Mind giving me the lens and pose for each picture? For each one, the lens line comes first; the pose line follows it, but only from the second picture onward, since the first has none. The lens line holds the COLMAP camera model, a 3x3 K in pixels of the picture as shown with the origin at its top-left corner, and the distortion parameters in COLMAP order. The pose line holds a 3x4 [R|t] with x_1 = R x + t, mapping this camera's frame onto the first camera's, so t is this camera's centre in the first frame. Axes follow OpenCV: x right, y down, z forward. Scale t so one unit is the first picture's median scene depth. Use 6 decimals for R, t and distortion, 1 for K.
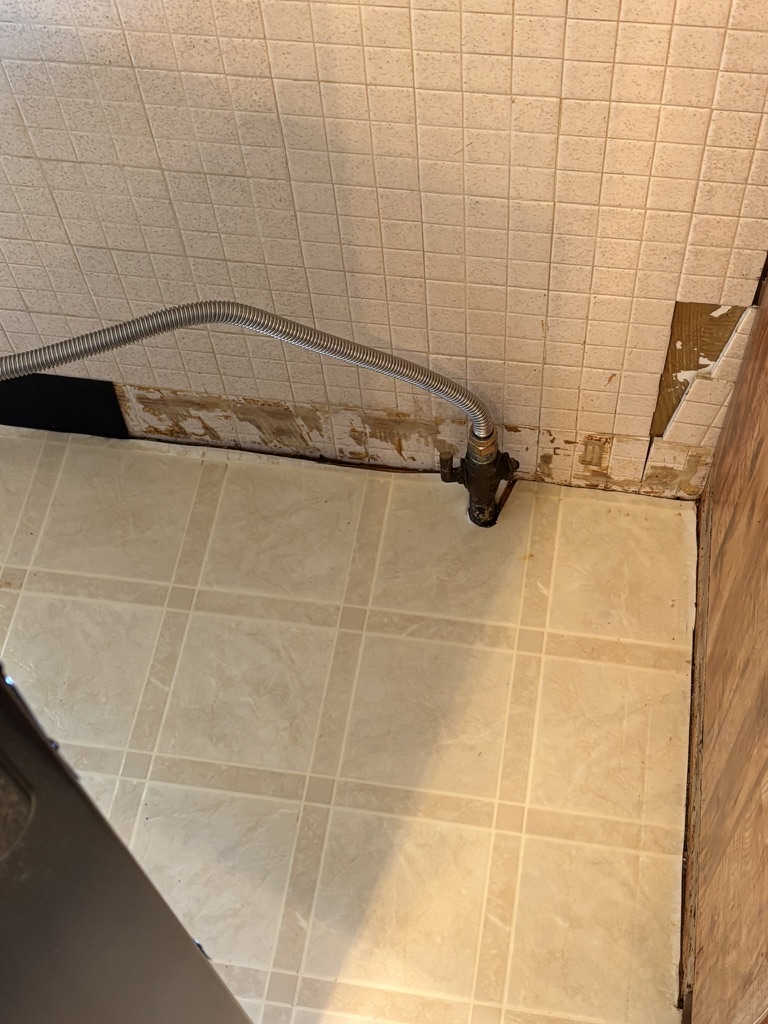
lens RADIAL K [[1444.0, 0, 384.0], [0, 1444.0, 512.0], [0, 0, 1]] dist [0.256417, -1.236374]
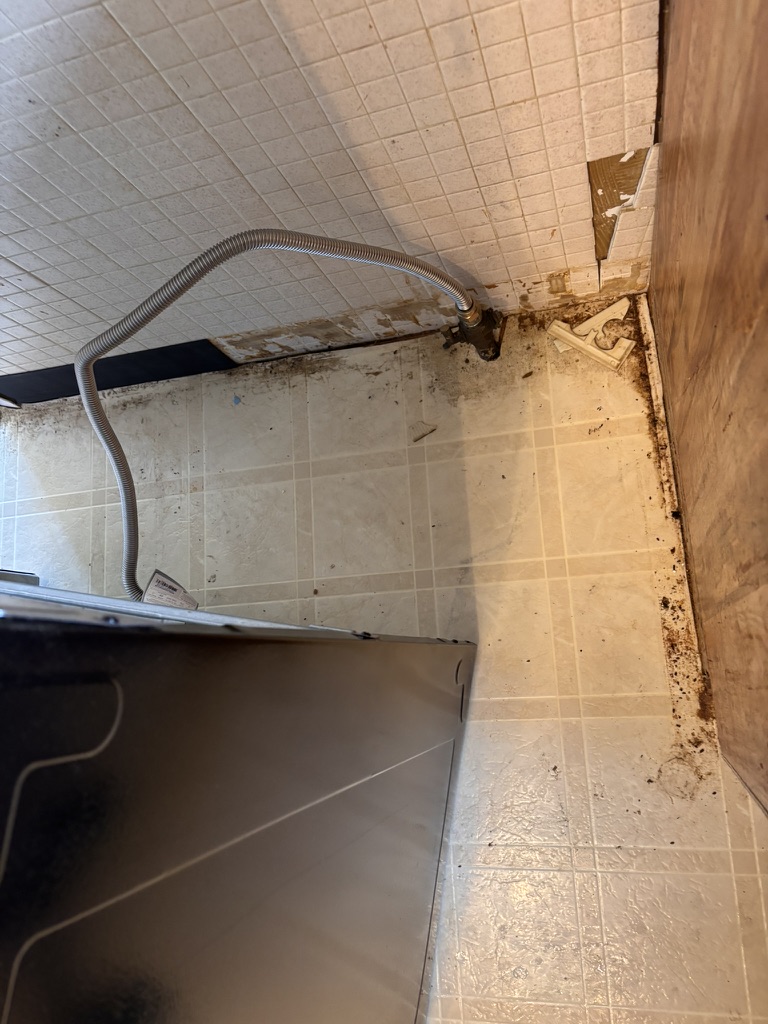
lens RADIAL K [[786.8, 0, 384.0], [0, 786.8, 512.0], [0, 0, 1]] dist [0.059581, -0.062348]
pose [[0.945949, -0.252090, -0.204038, 0.092383], [0.303037, 0.911174, 0.279160, -0.101525], [0.115541, -0.325902, 0.938317, 0.256239]]
